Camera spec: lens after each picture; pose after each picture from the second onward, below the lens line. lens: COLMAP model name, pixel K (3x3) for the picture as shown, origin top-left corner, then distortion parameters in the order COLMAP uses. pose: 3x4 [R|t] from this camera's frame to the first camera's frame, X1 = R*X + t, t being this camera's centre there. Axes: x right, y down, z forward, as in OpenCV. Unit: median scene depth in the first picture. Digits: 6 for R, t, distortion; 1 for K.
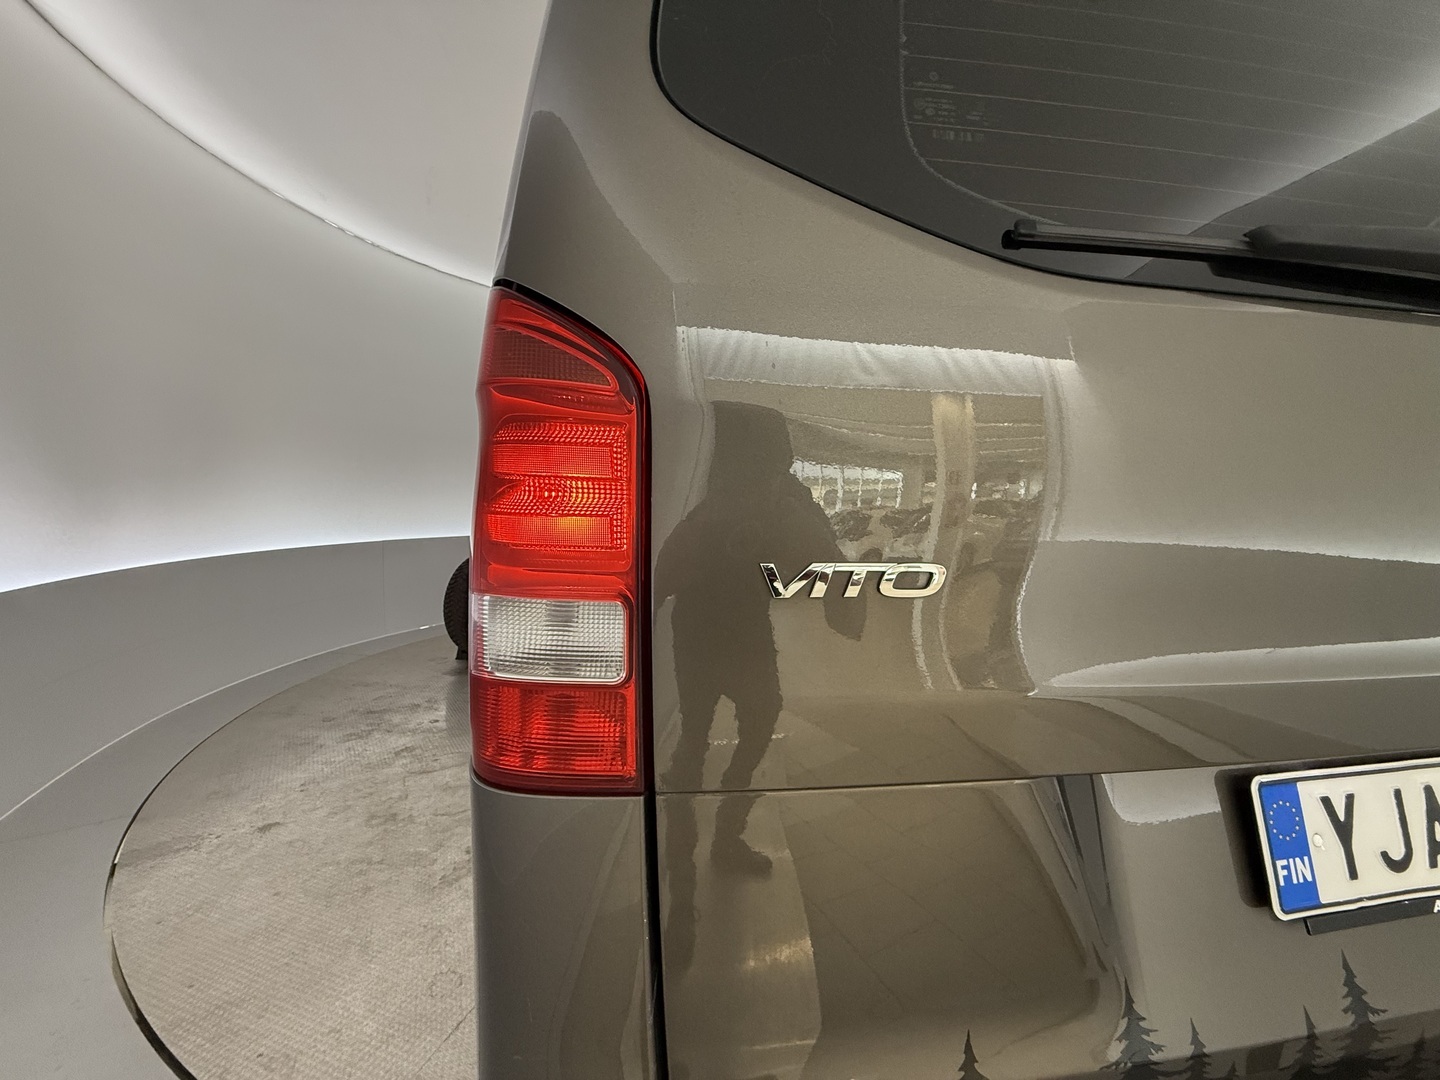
lens RADIAL K [[573.4, 0, 714.5], [0, 573.4, 541.2], [0, 0, 1]] dist [0.001307, -0.001323]
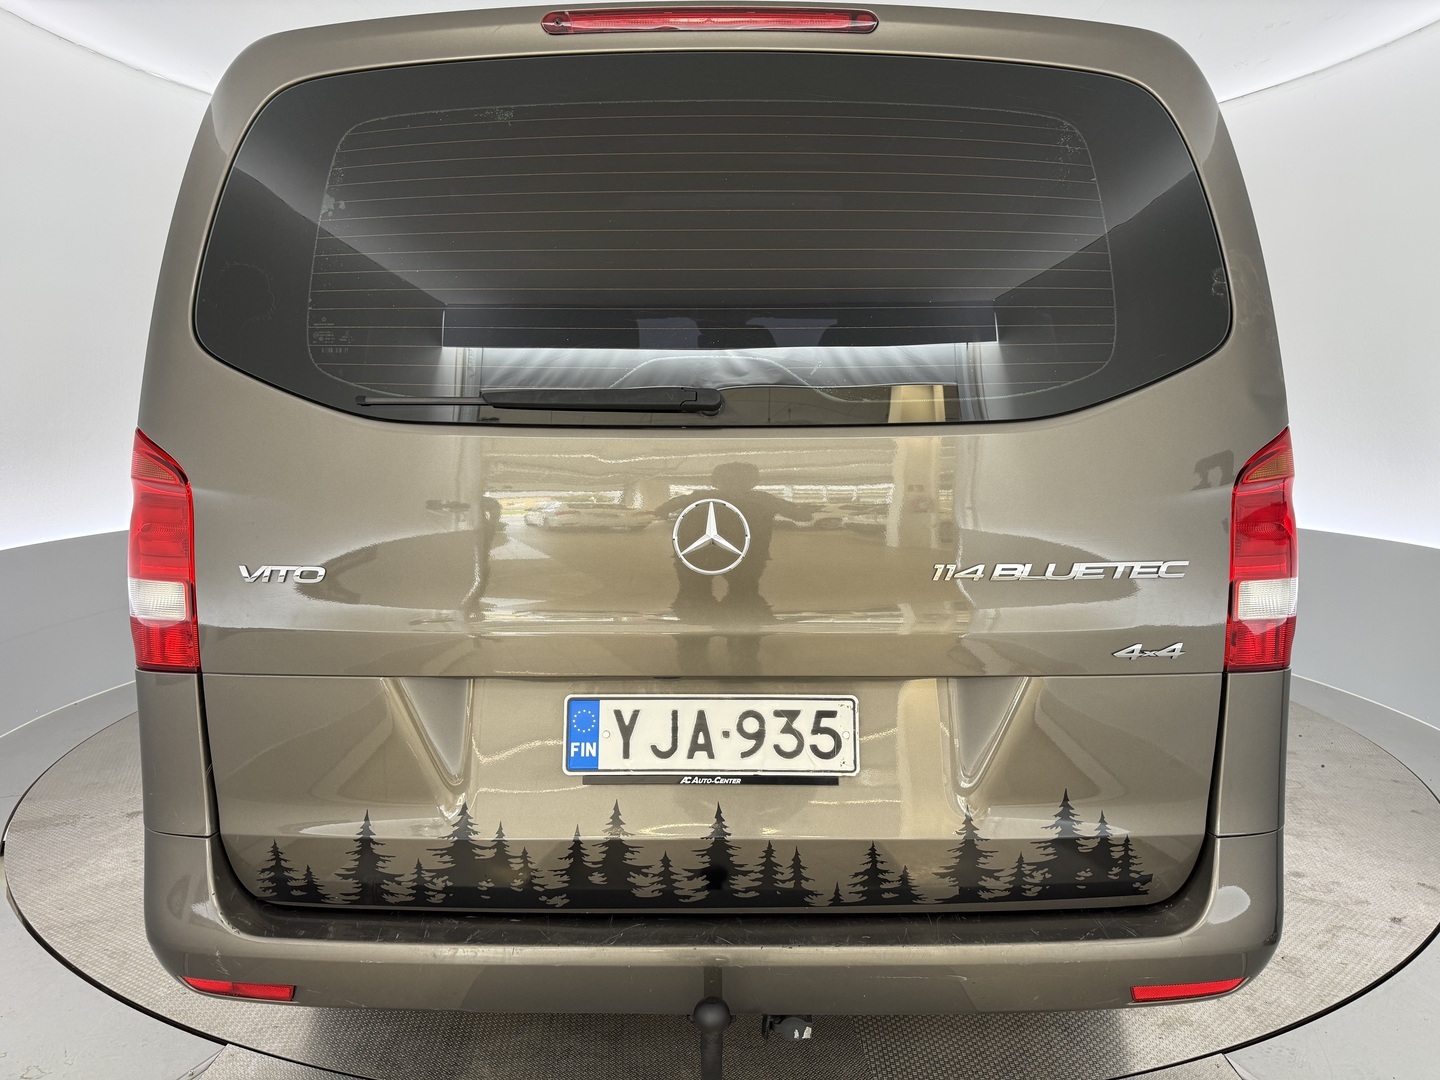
lens RADIAL K [[1008.7, 0, 719.4], [0, 1008.7, 537.9], [0, 0, 1]] dist [0.008373, -0.028392]
pose [[0.981257, 0.002623, -0.192686, 1.894779], [0.004919, 0.999241, 0.038653, -0.148666], [0.192641, -0.038876, 0.980499, -1.722516]]
